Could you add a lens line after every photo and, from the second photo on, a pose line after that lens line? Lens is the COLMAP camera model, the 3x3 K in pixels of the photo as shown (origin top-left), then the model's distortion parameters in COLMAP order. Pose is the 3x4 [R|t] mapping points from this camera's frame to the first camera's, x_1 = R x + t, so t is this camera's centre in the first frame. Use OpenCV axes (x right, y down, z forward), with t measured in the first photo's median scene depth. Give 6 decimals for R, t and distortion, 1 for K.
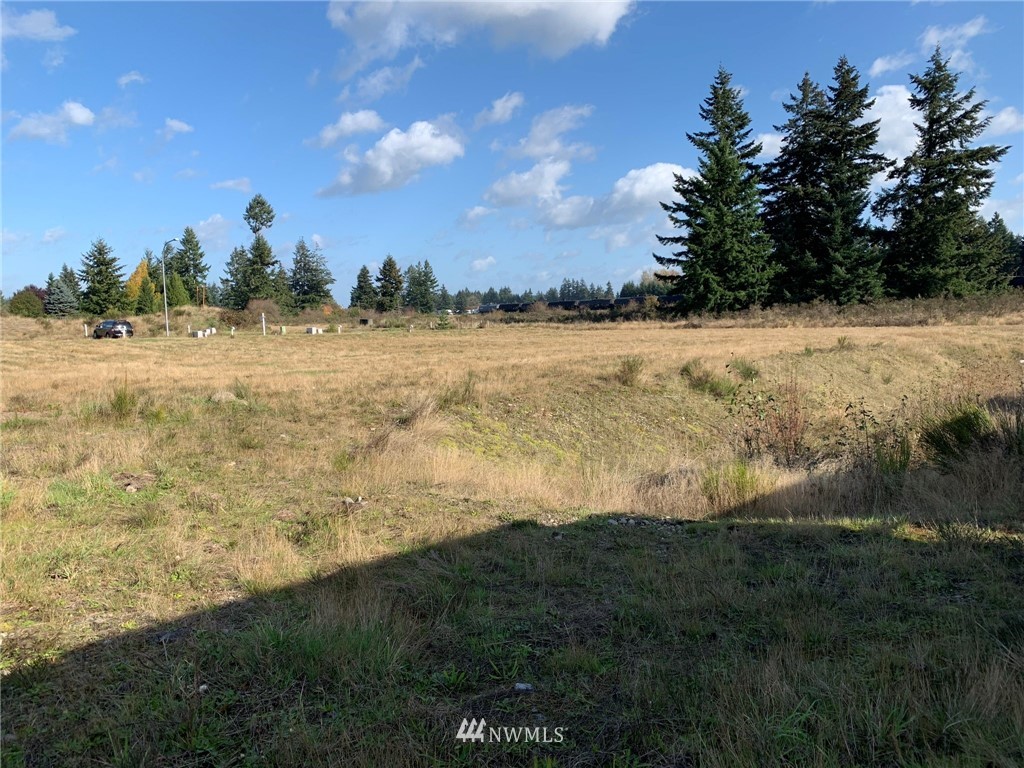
lens RADIAL K [[781.0, 0, 511.0], [0, 781.0, 374.4], [0, 0, 1]] dist [0.062608, -0.073171]
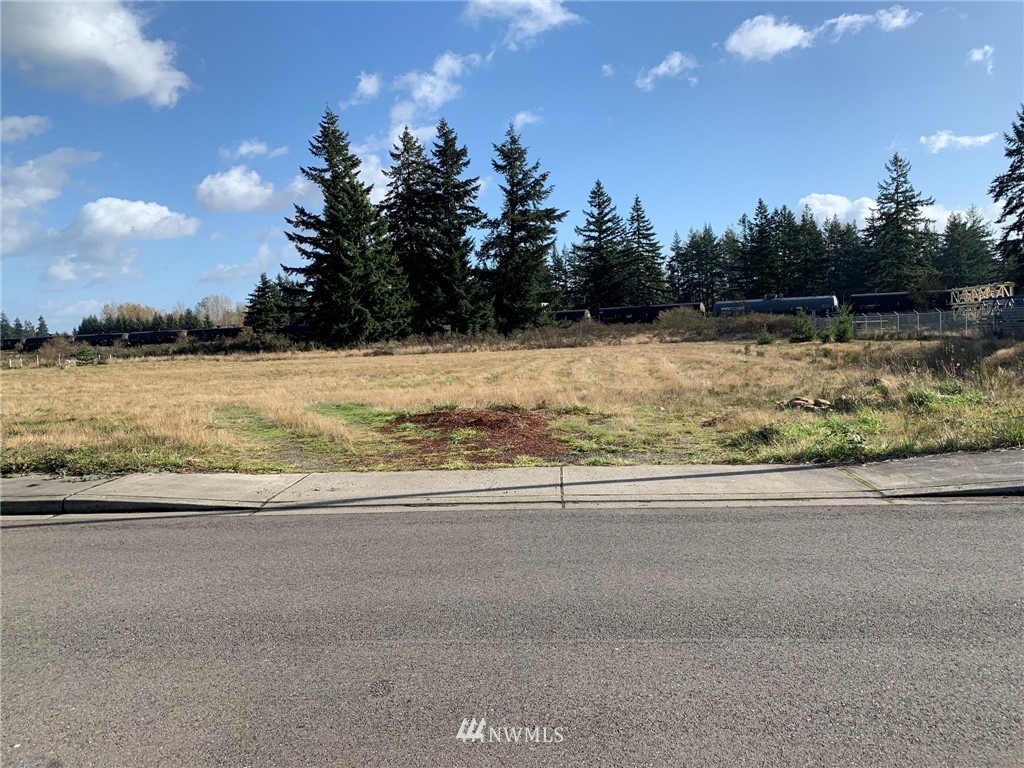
lens RADIAL K [[781.0, 0, 482.1], [0, 781.0, 389.4], [0, 0, 1]] dist [0.062608, -0.073171]
pose [[0.785452, -0.050878, 0.616828, -0.912714], [0.068755, 0.997620, -0.005263, 0.005104], [-0.615092, 0.046544, 0.787080, 0.279941]]
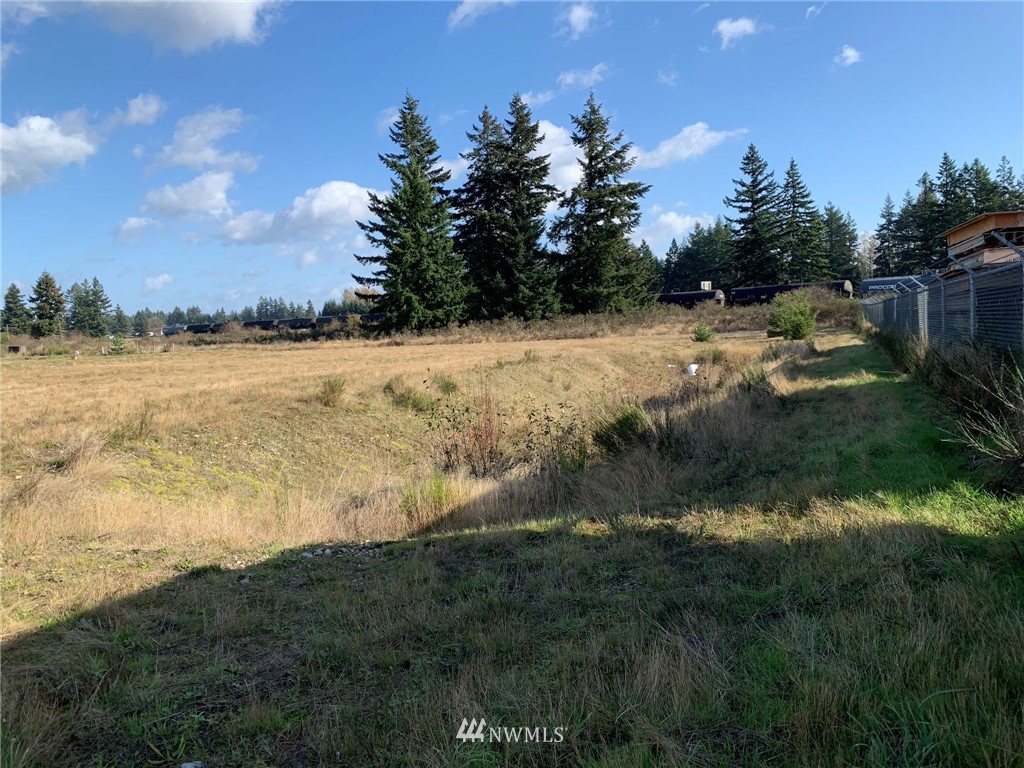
lens RADIAL K [[781.0, 0, 502.8], [0, 781.0, 370.3], [0, 0, 1]] dist [0.062608, -0.073171]
pose [[0.934367, -0.040526, 0.353999, 0.006081], [0.050568, 0.998537, -0.019158, -0.000966], [-0.352704, 0.035802, 0.935050, 0.005536]]
